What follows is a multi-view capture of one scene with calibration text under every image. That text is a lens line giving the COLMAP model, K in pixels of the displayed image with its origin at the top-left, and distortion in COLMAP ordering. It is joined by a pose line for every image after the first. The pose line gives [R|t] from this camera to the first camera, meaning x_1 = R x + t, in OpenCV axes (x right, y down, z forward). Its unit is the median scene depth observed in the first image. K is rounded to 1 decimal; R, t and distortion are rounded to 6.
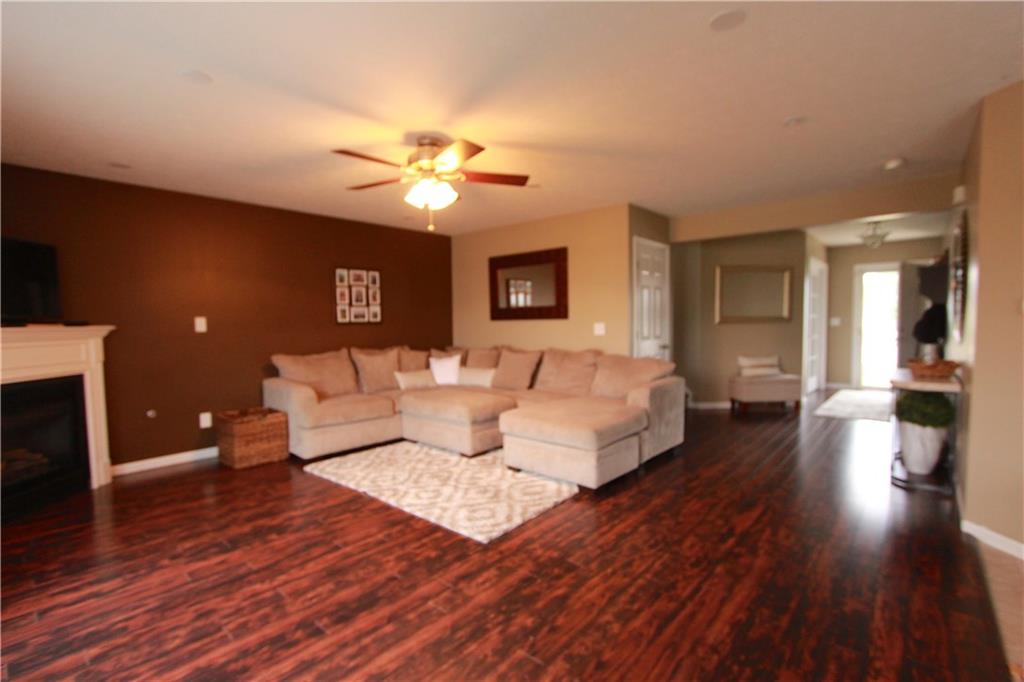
lens RADIAL K [[470.9, 0, 516.4], [0, 470.9, 349.1], [0, 0, 1]] dist [-0.021201, 0.001307]
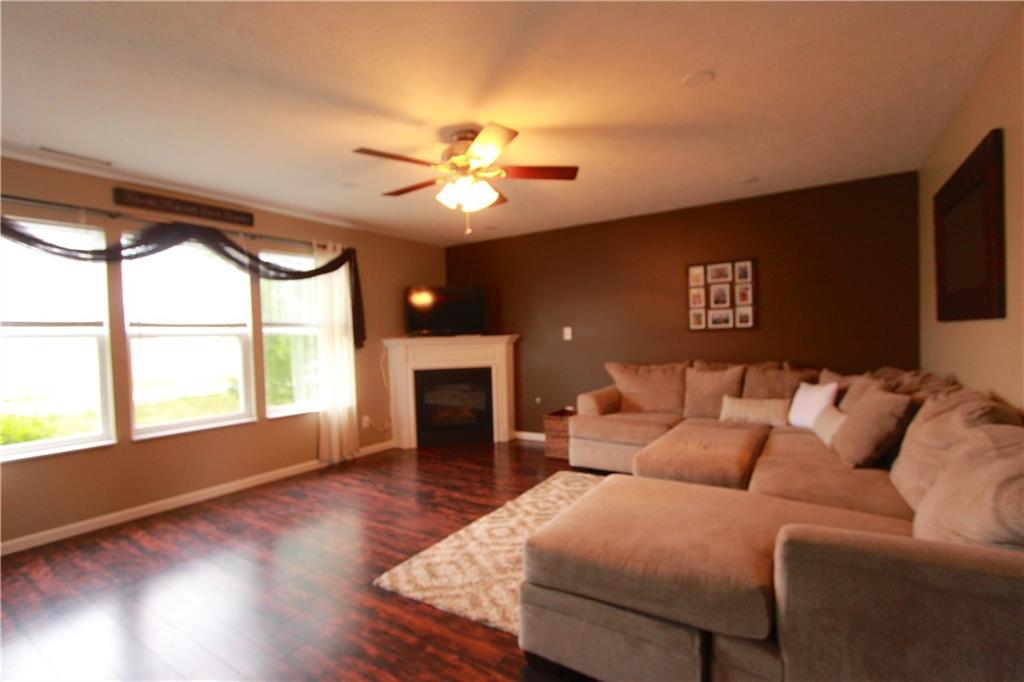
lens RADIAL K [[470.9, 0, 516.4], [0, 470.9, 349.1], [0, 0, 1]] dist [-0.021201, 0.001307]
pose [[0.142159, 0.037343, -0.989139, 0.429618], [-0.029500, 0.999004, 0.033476, -0.040932], [0.989404, 0.024421, 0.143119, 0.568800]]
